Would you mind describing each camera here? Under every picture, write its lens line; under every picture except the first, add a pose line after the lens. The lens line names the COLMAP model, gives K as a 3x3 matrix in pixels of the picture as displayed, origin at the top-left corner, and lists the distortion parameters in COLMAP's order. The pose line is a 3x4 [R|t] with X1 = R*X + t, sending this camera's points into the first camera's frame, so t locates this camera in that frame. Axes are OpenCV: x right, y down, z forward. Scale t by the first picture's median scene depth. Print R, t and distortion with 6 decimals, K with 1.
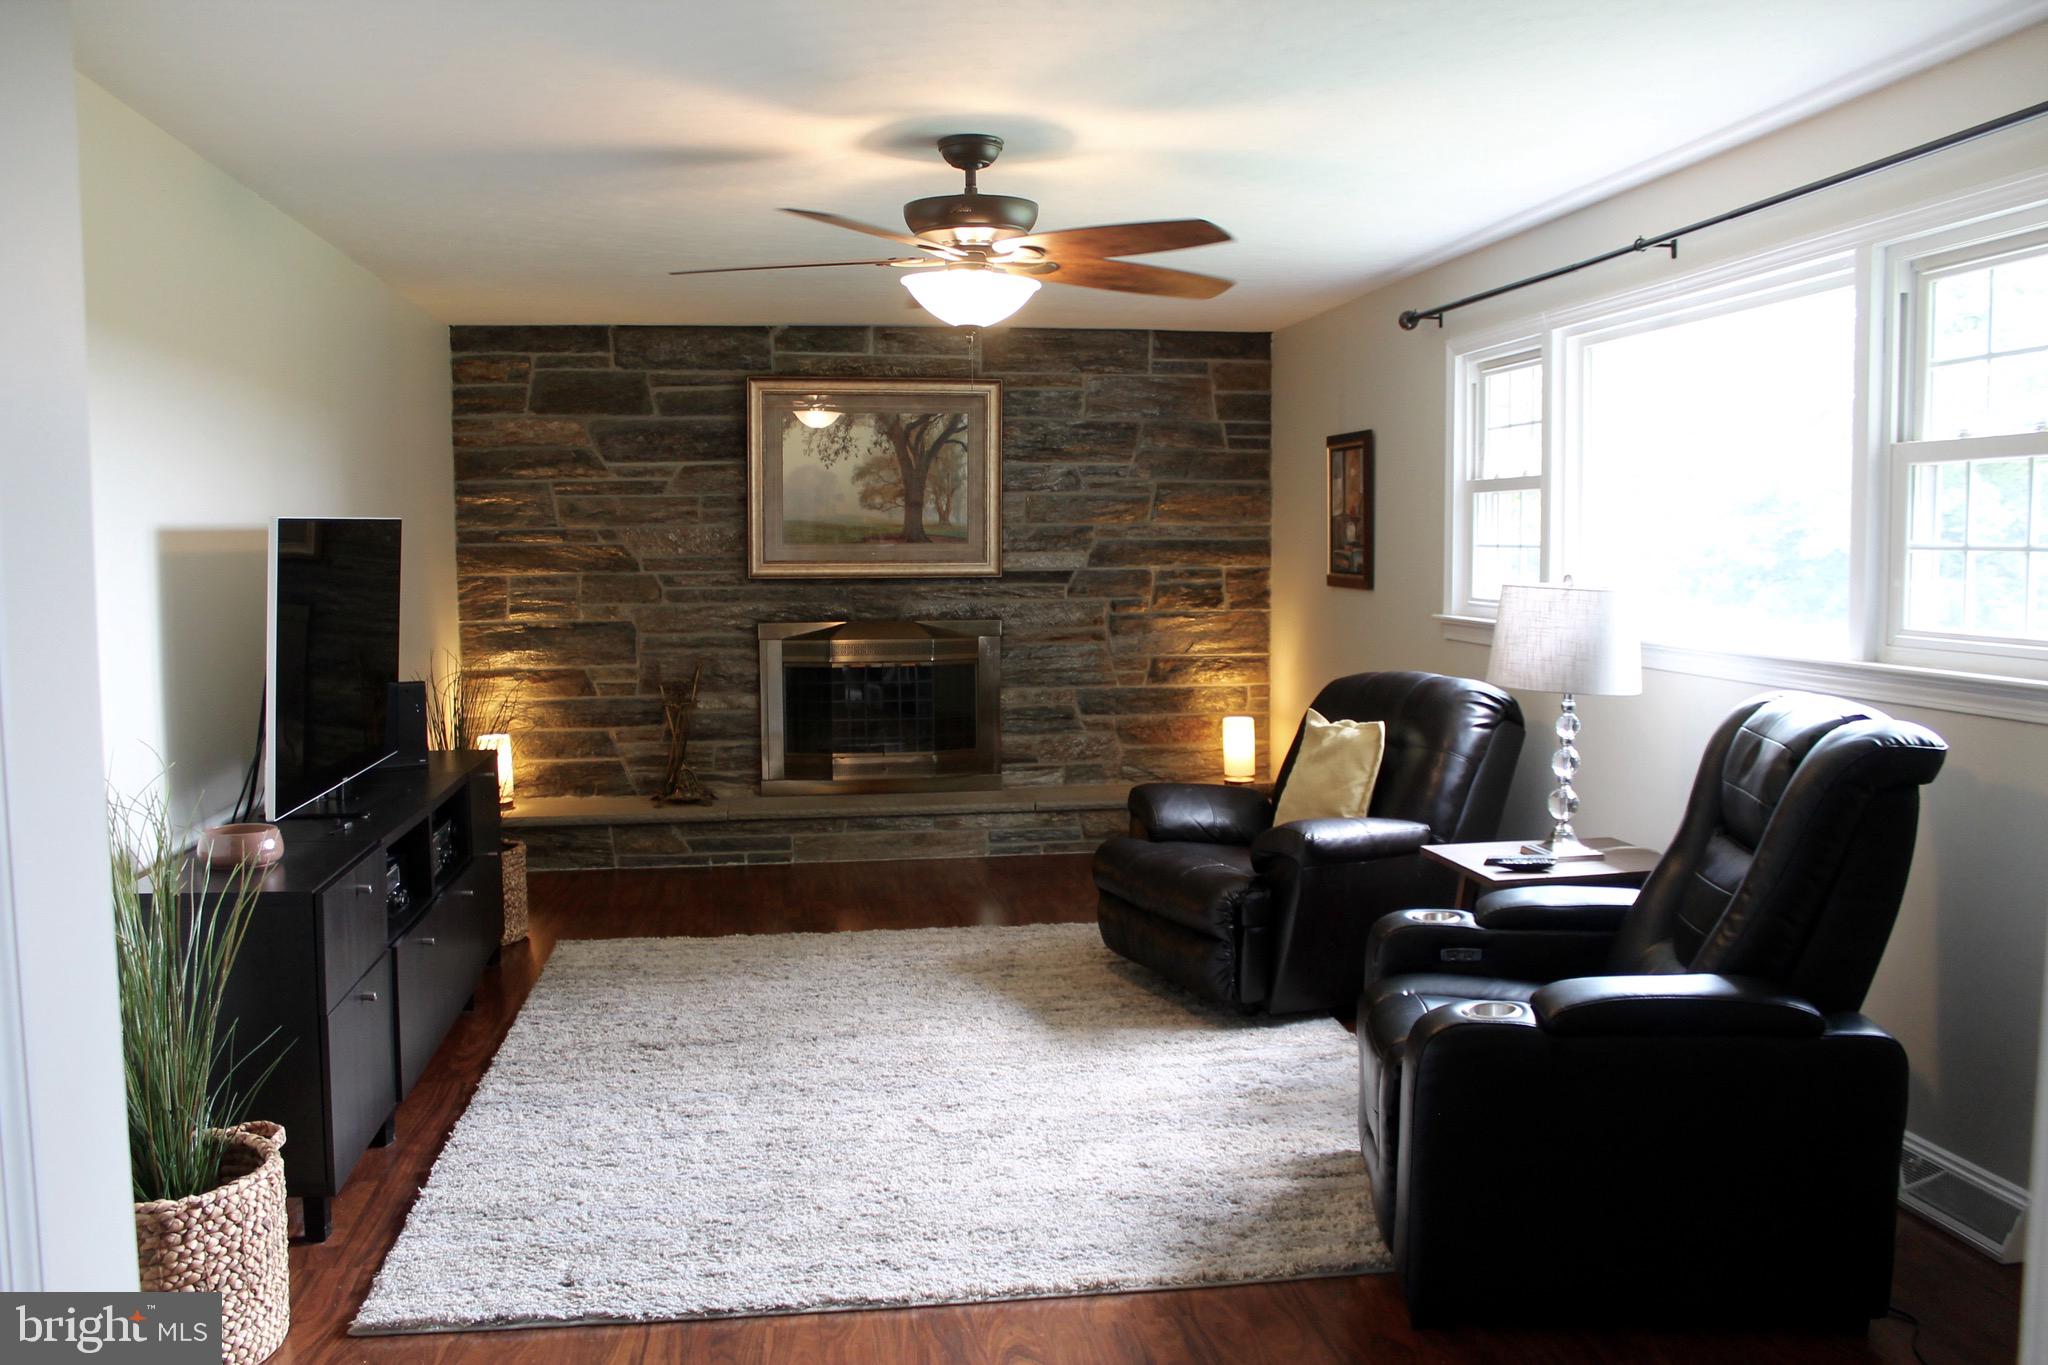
lens RADIAL K [[1682.2, 0, 1024.0], [0, 1682.2, 682.5], [0, 0, 1]] dist [-0.153661, 0.119292]
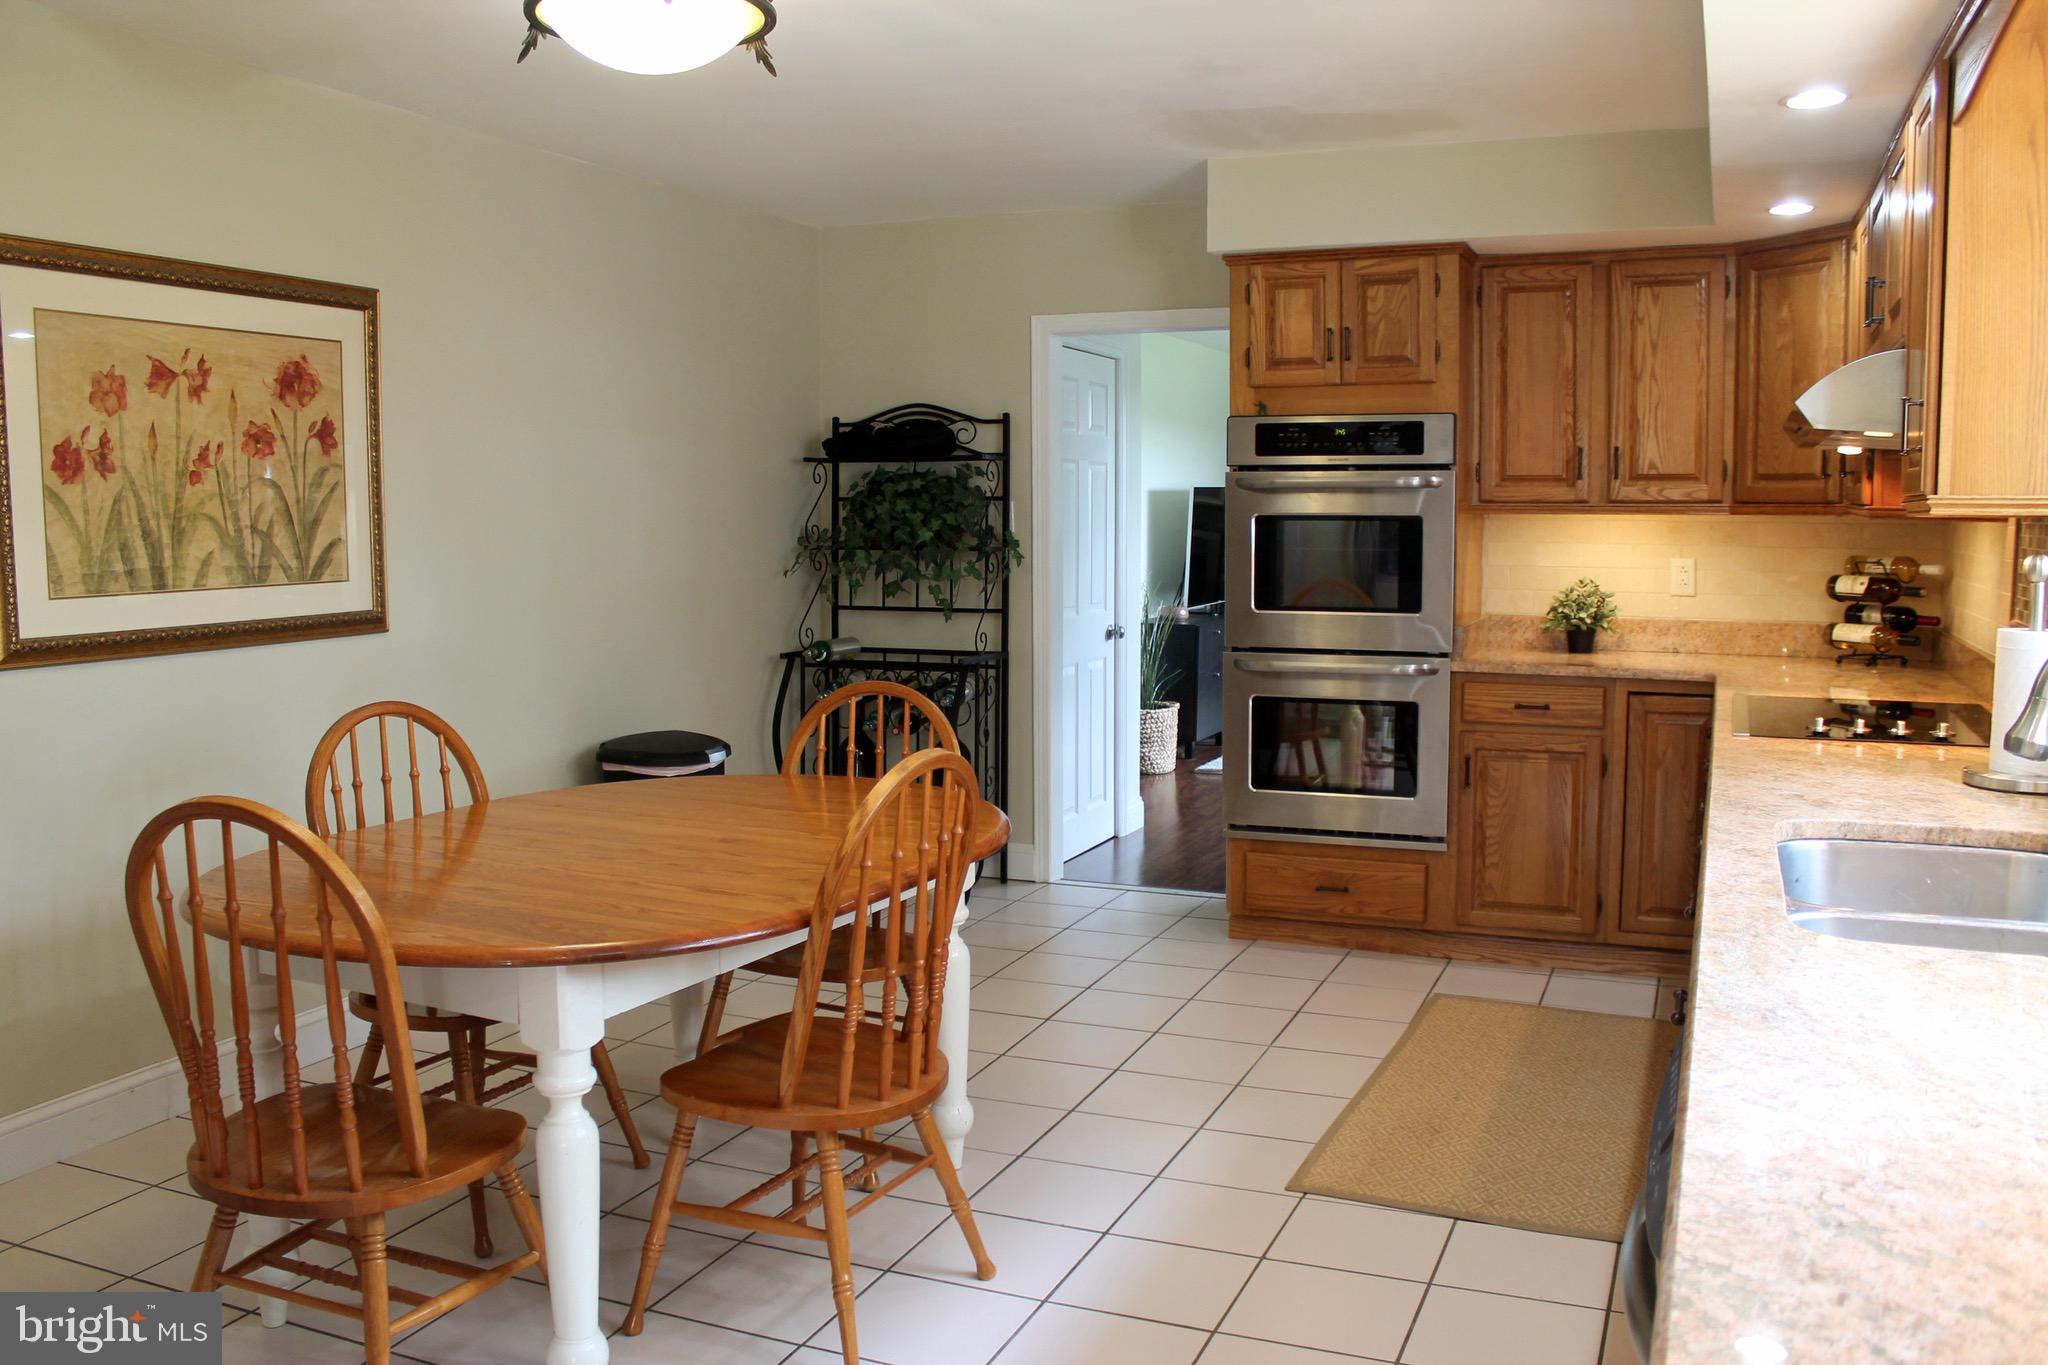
lens RADIAL K [[1682.2, 0, 1024.0], [0, 1682.2, 682.5], [0, 0, 1]] dist [-0.153661, 0.119292]
pose [[0.854287, 0.056259, -0.516748, 0.316292], [-0.044815, 0.998396, 0.034609, 0.057923], [0.517866, -0.006408, 0.855438, -0.630112]]
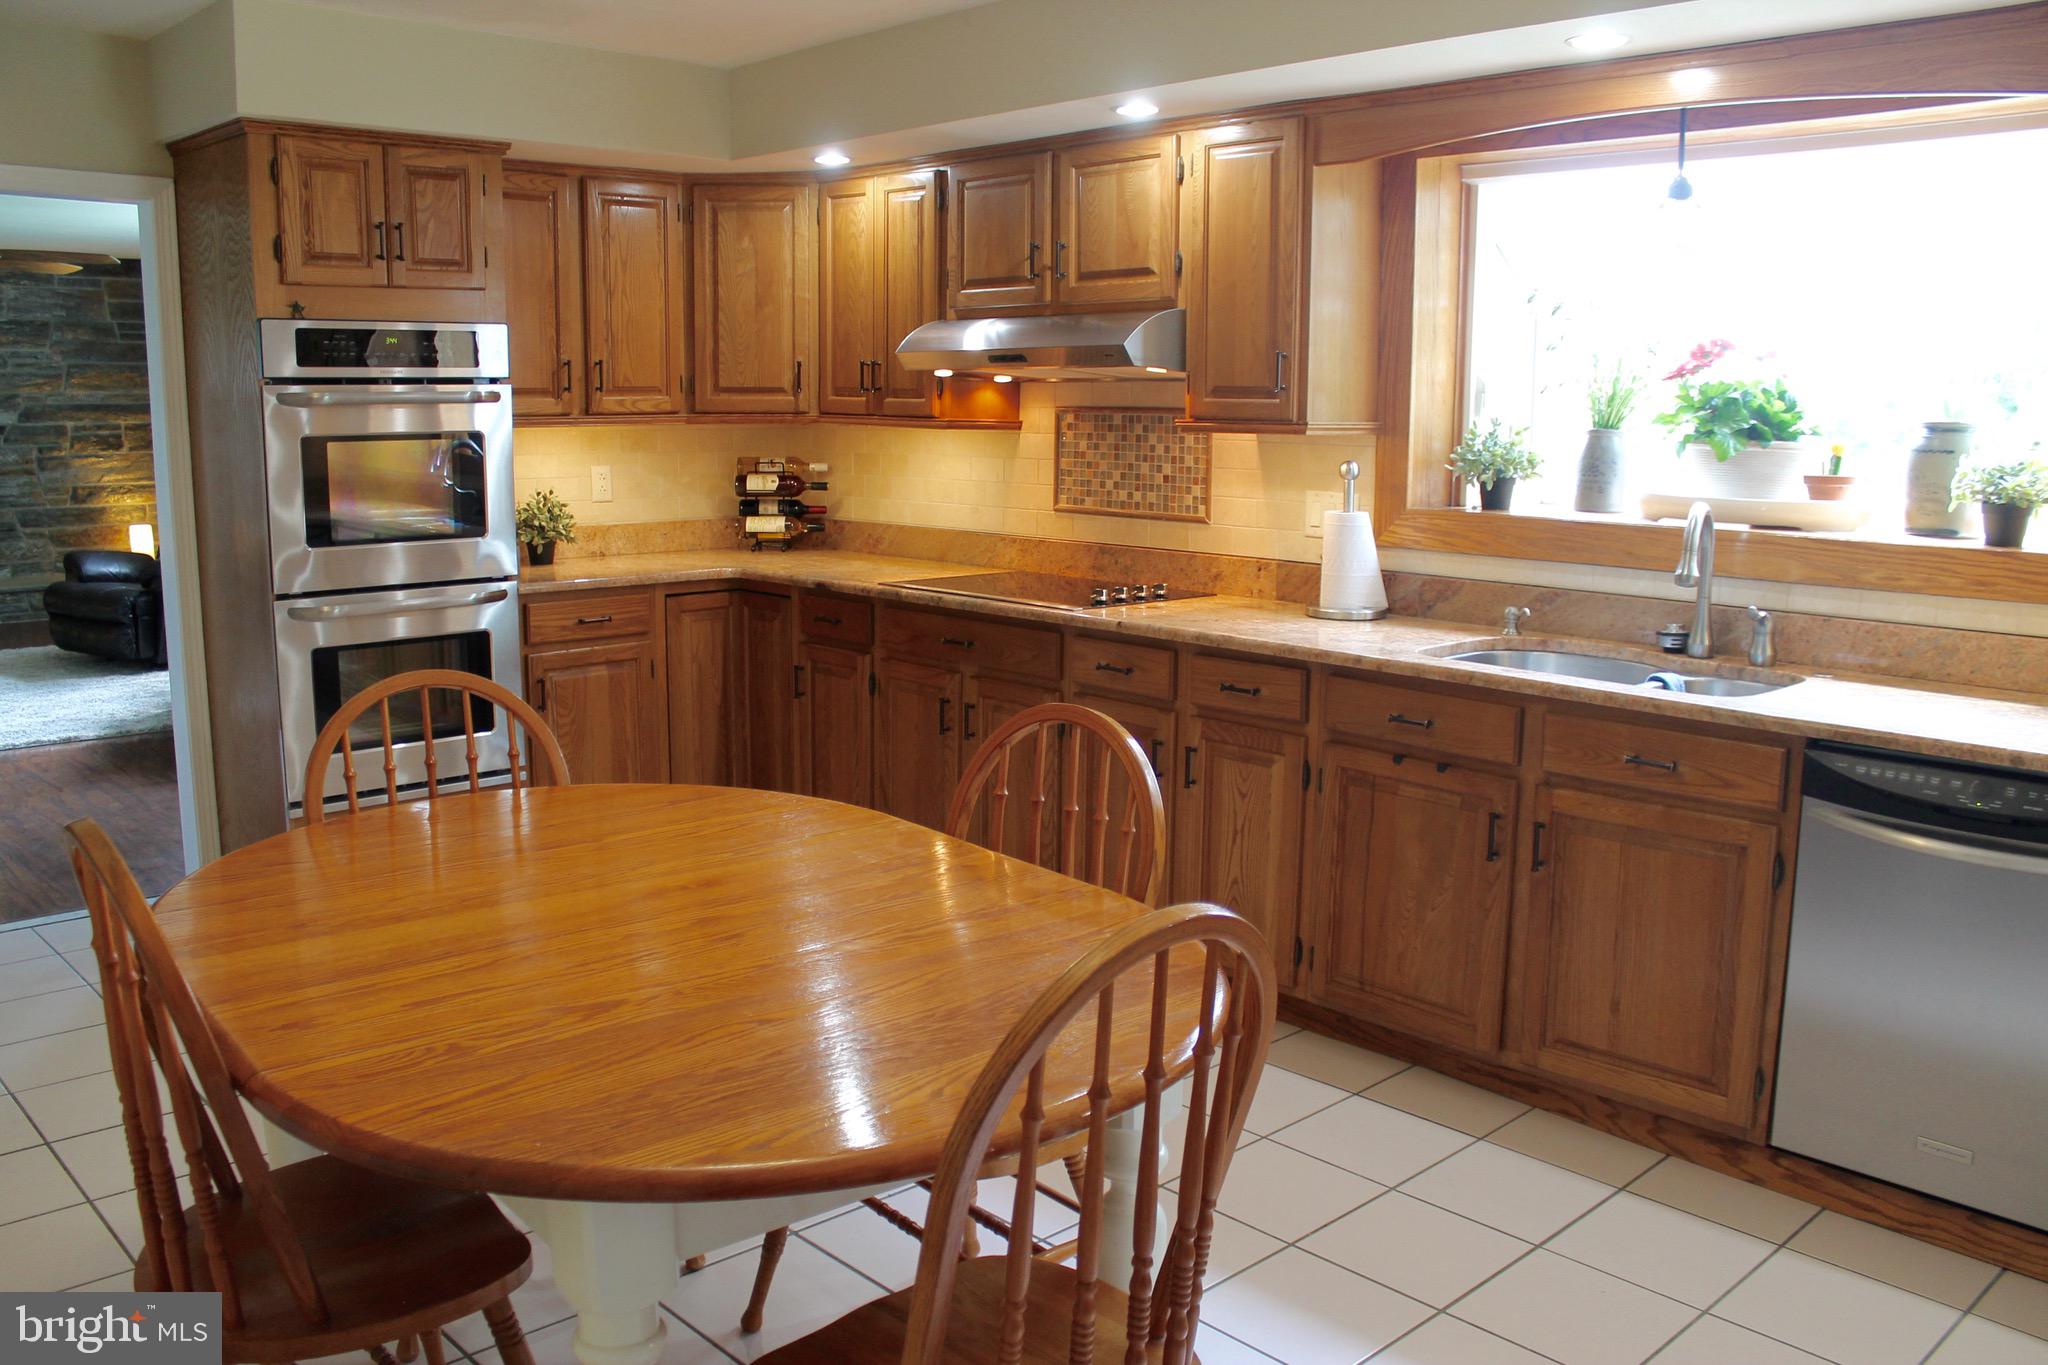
lens RADIAL K [[1682.2, 0, 1024.0], [0, 1682.2, 682.5], [0, 0, 1]] dist [-0.153661, 0.119292]
pose [[0.822007, -0.084469, 0.563178, -0.047316], [0.036389, 0.994708, 0.096079, 0.049303], [-0.568313, -0.058484, 0.820731, -0.610336]]
